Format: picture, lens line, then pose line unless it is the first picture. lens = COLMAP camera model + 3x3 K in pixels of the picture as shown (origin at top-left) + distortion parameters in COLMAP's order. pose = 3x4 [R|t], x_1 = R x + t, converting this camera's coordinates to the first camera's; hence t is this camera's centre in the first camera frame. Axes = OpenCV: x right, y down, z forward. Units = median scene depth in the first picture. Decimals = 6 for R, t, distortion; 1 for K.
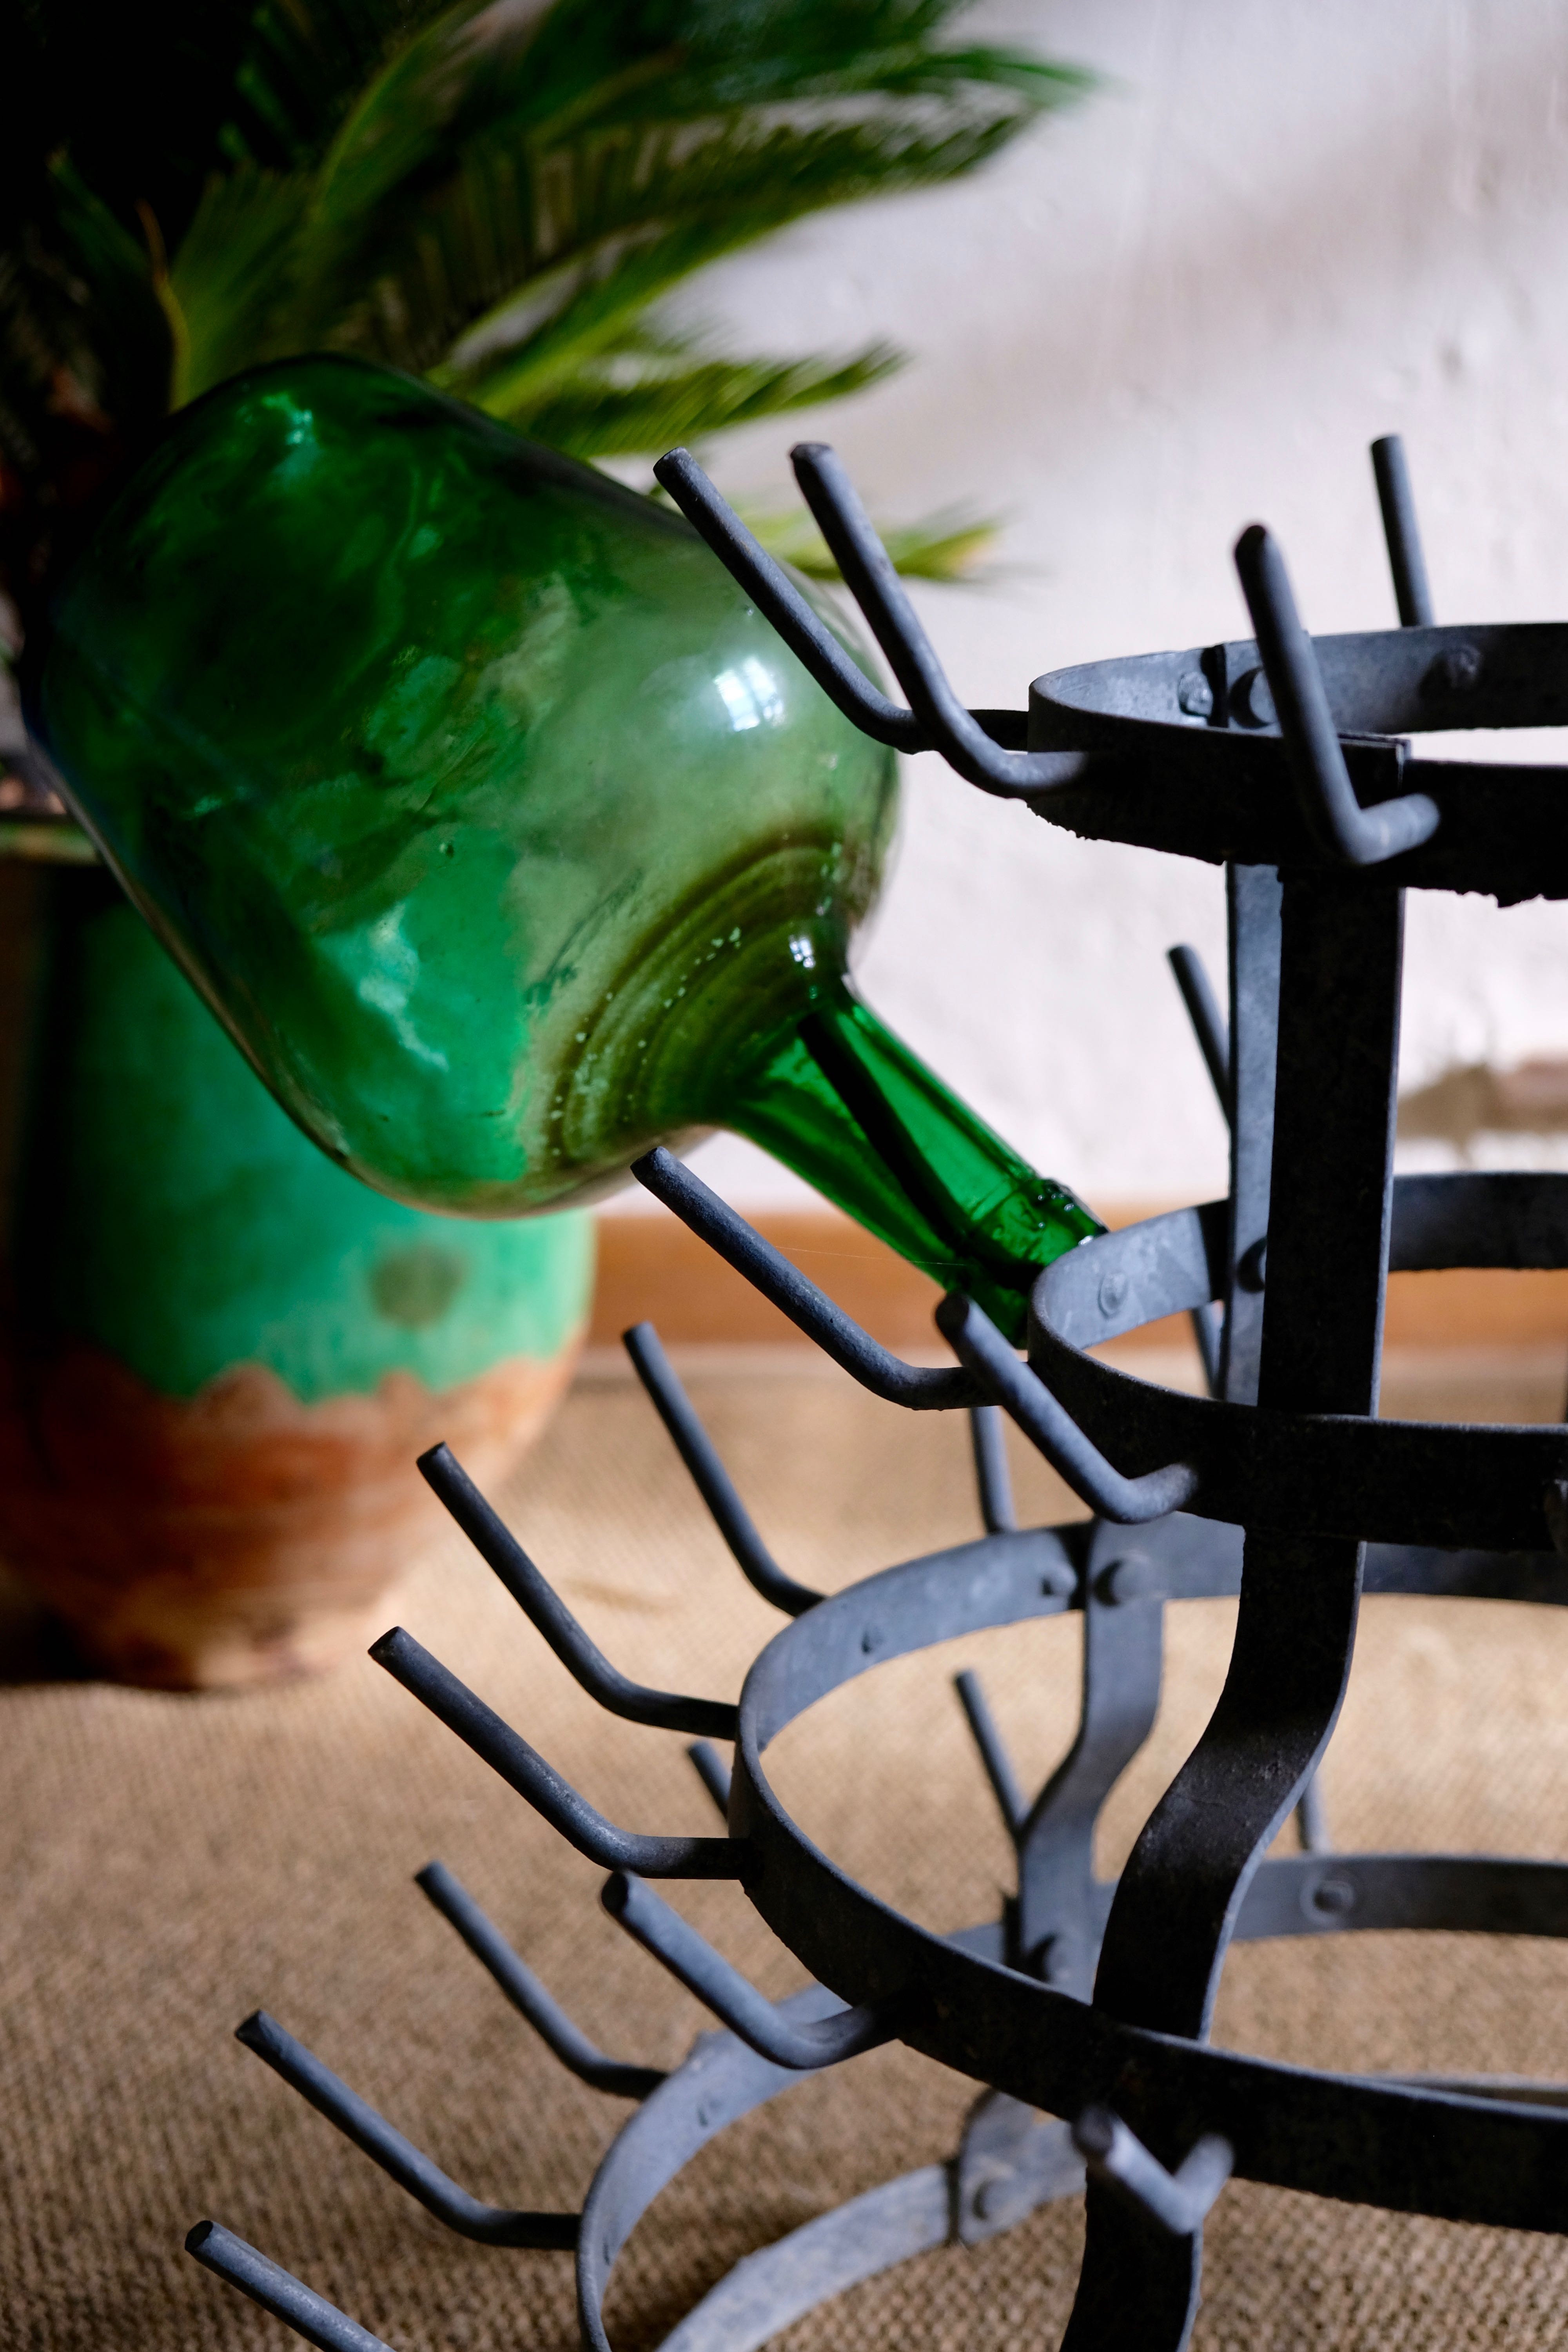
lens RADIAL K [[3787.3, 0, 795.6], [0, 3787.3, 1171.1], [0, 0, 1]] dist [-0.016285, 0.000000]
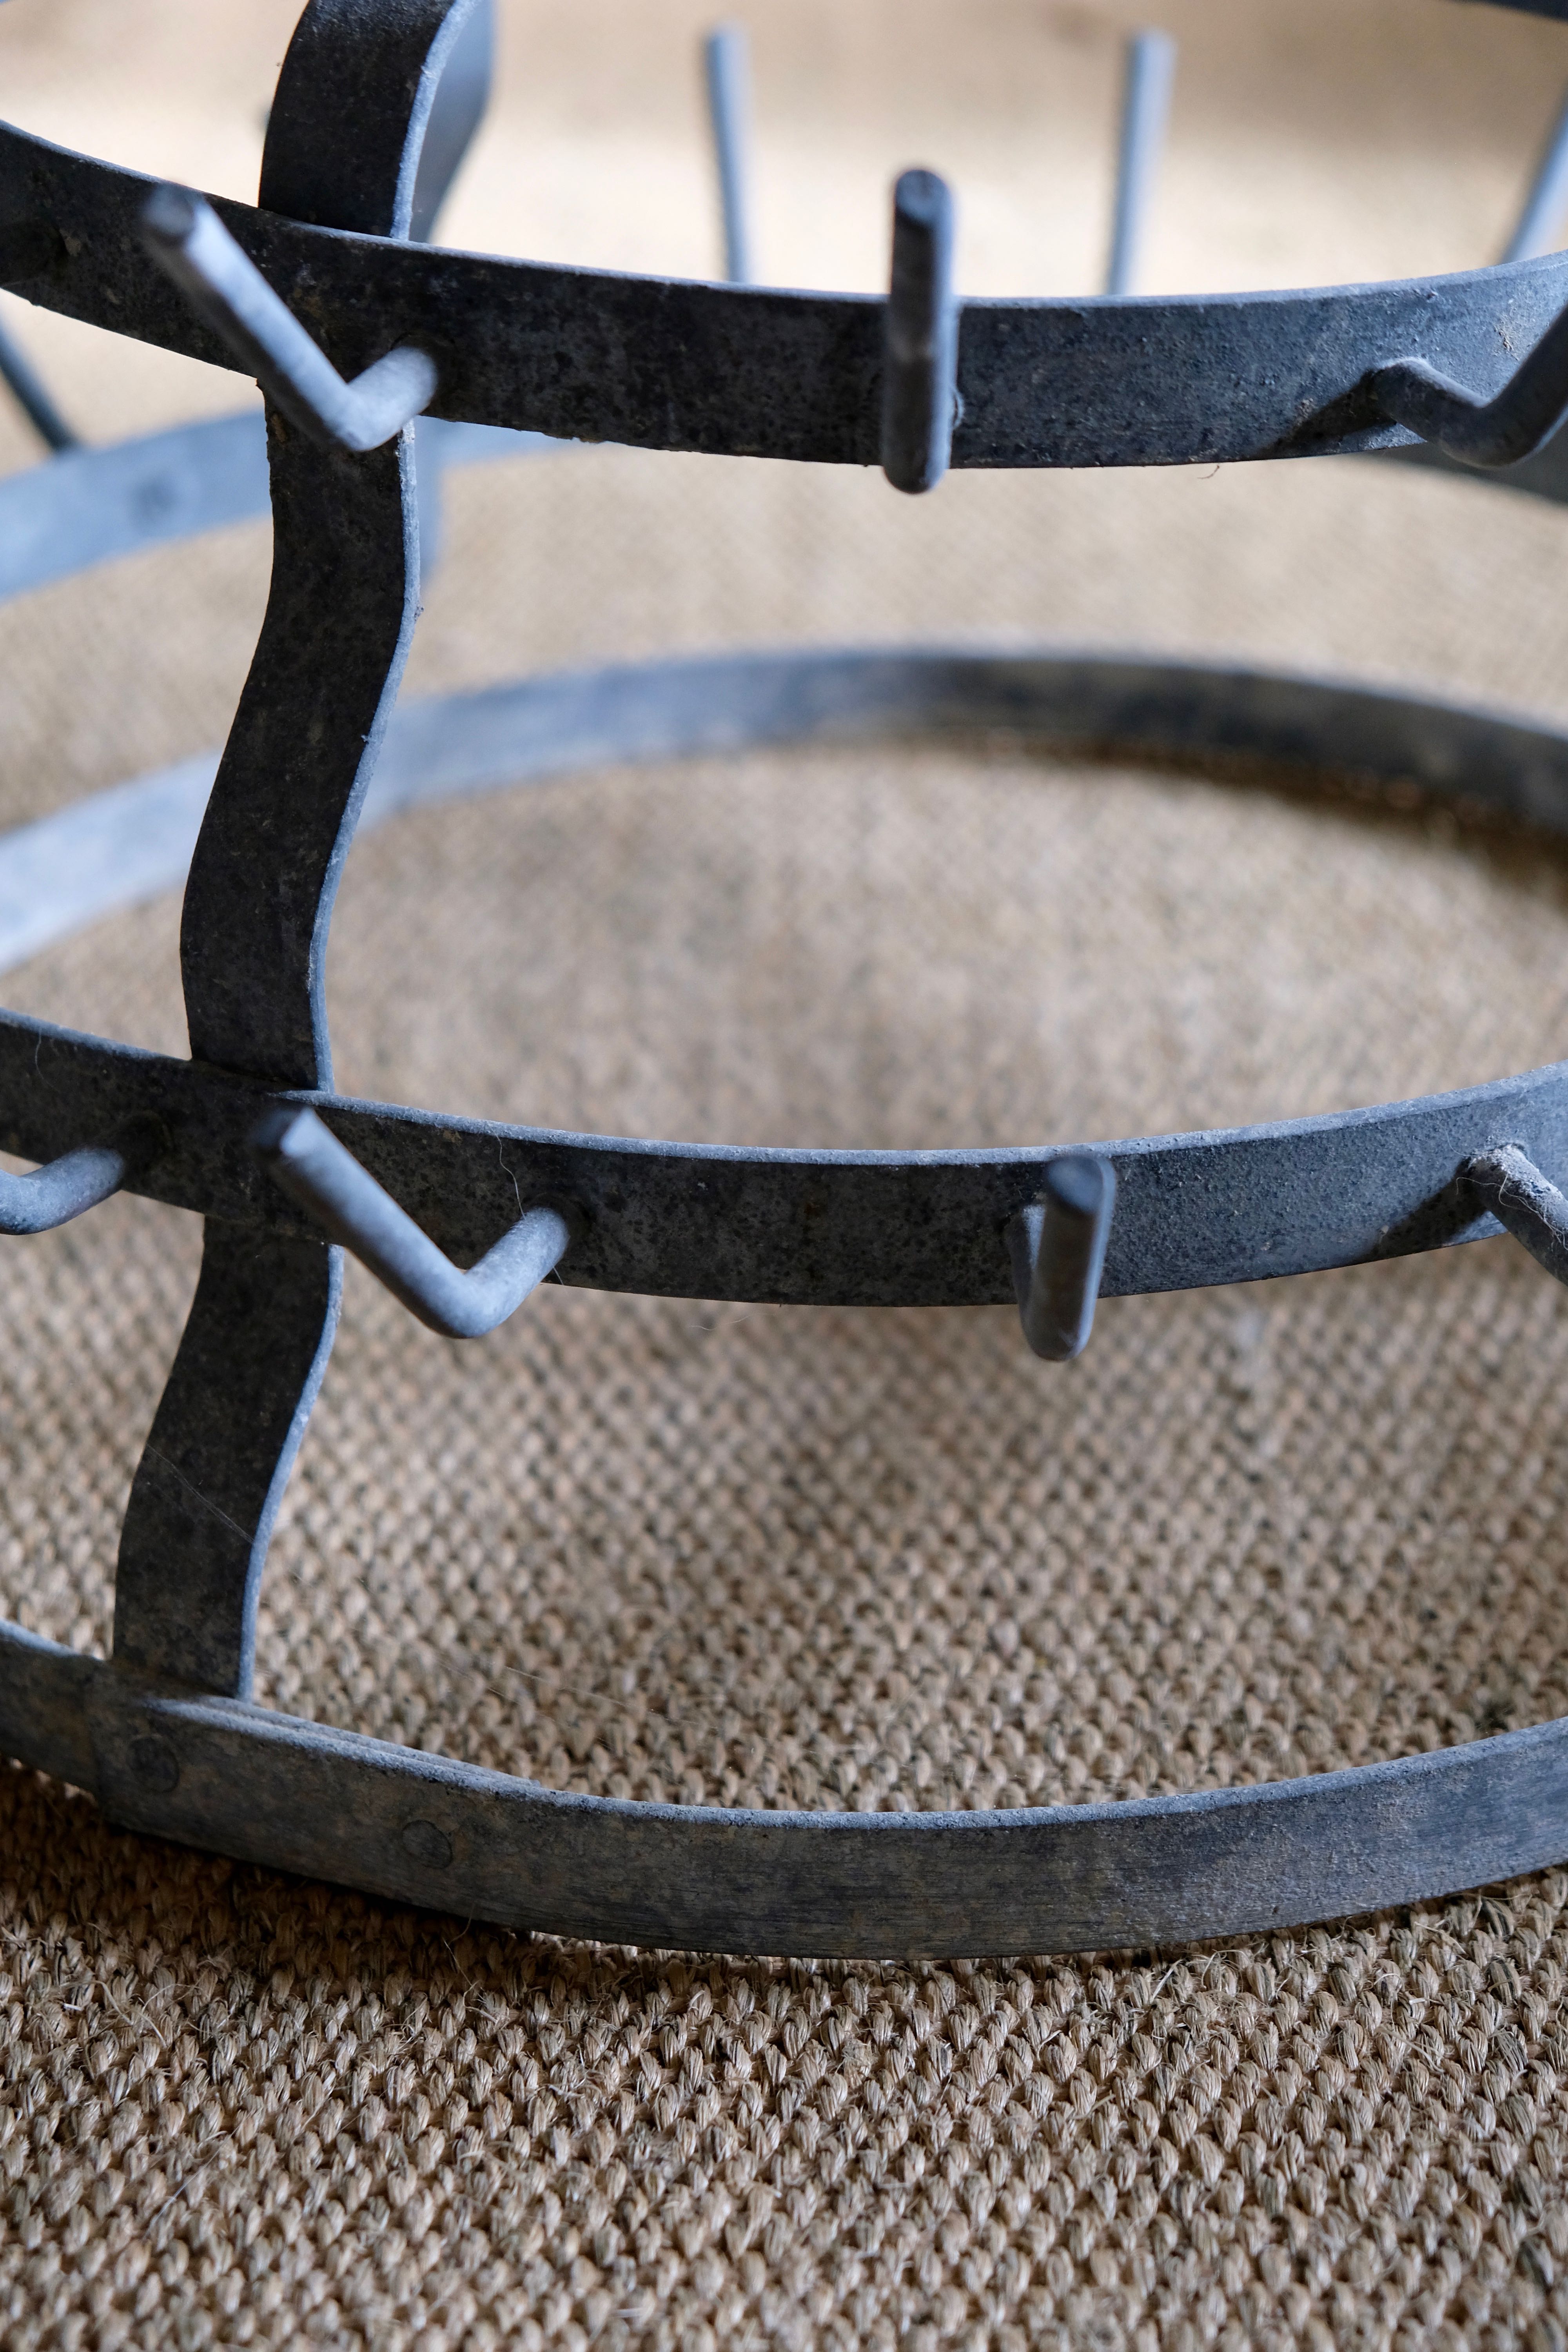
lens RADIAL K [[5032.5, 0, 787.7], [0, 5032.5, 1170.5], [0, 0, 1]] dist [-0.042301, 0.000000]
pose [[0.996917, -0.036697, 0.069347, 0.087460], [0.021193, 0.976968, 0.212331, 0.160930], [-0.075542, -0.210207, 0.974734, -0.019514]]
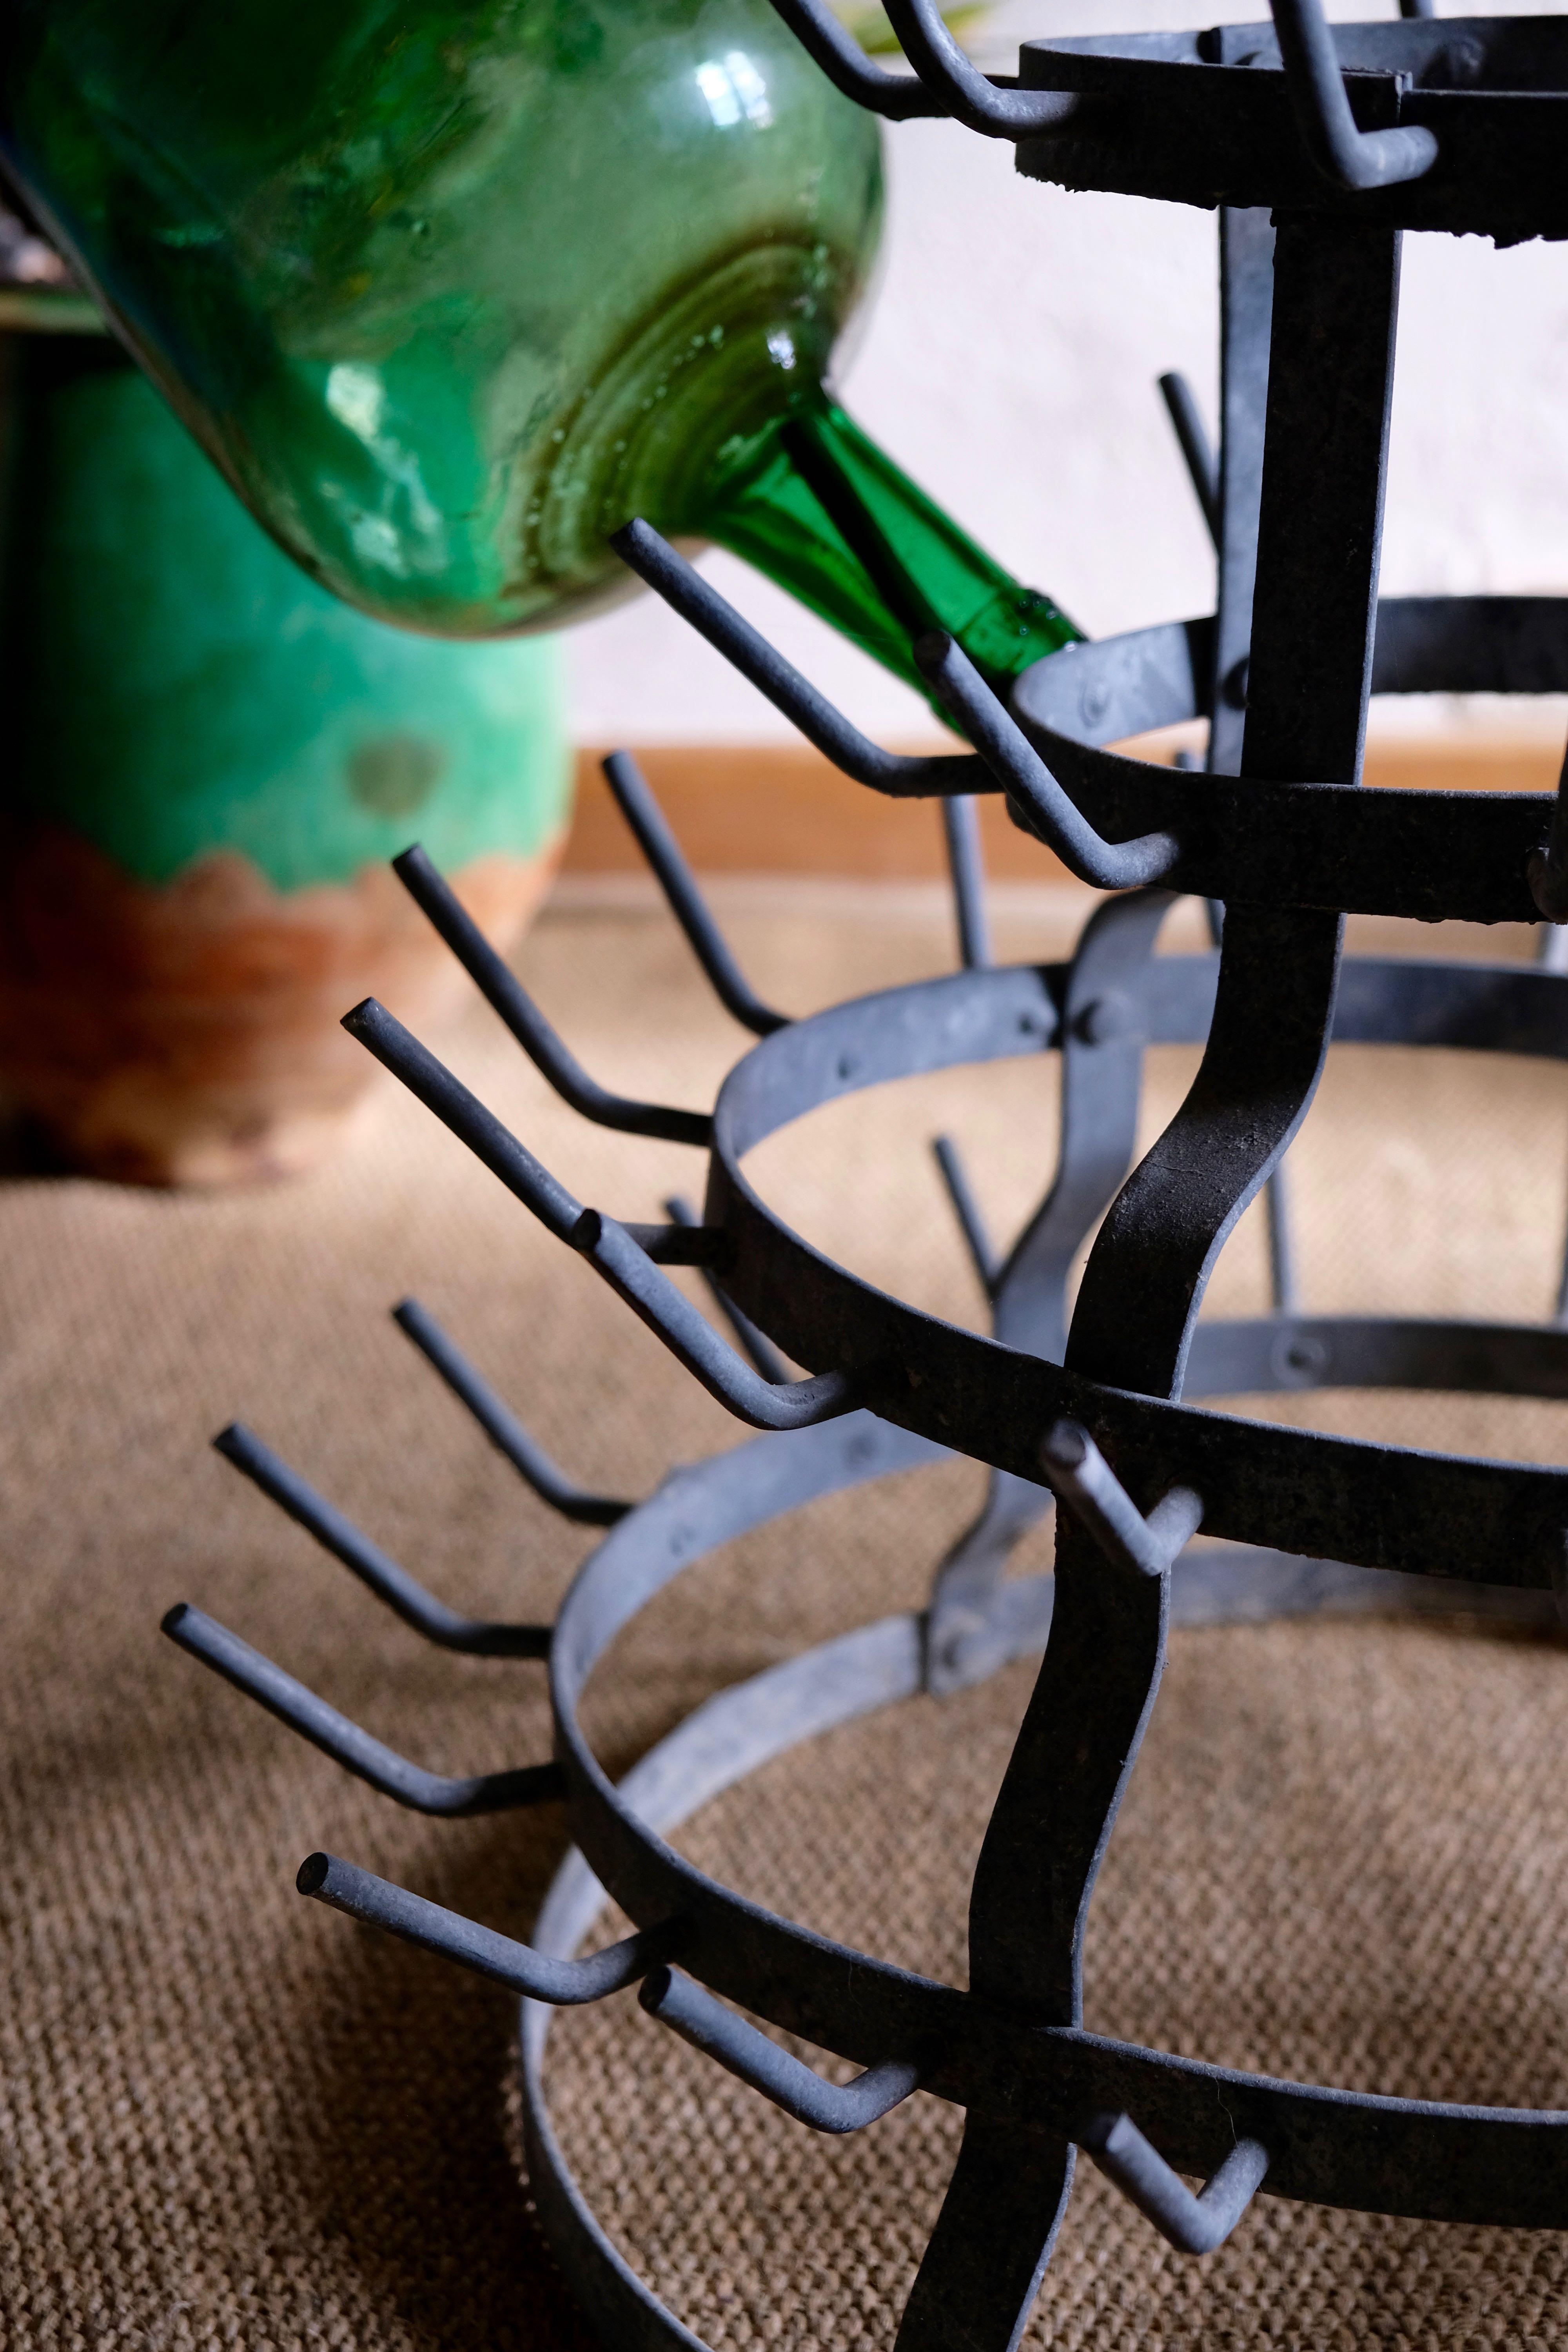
lens RADIAL K [[3787.3, 0, 782.8], [0, 3787.3, 1174.9], [0, 0, 1]] dist [-0.016285, 0.000000]
pose [[0.999963, 0.008456, 0.001791, 0.001331], [-0.008582, 0.995954, 0.089453, 0.065727], [-0.001027, -0.089465, 0.995989, 0.004820]]
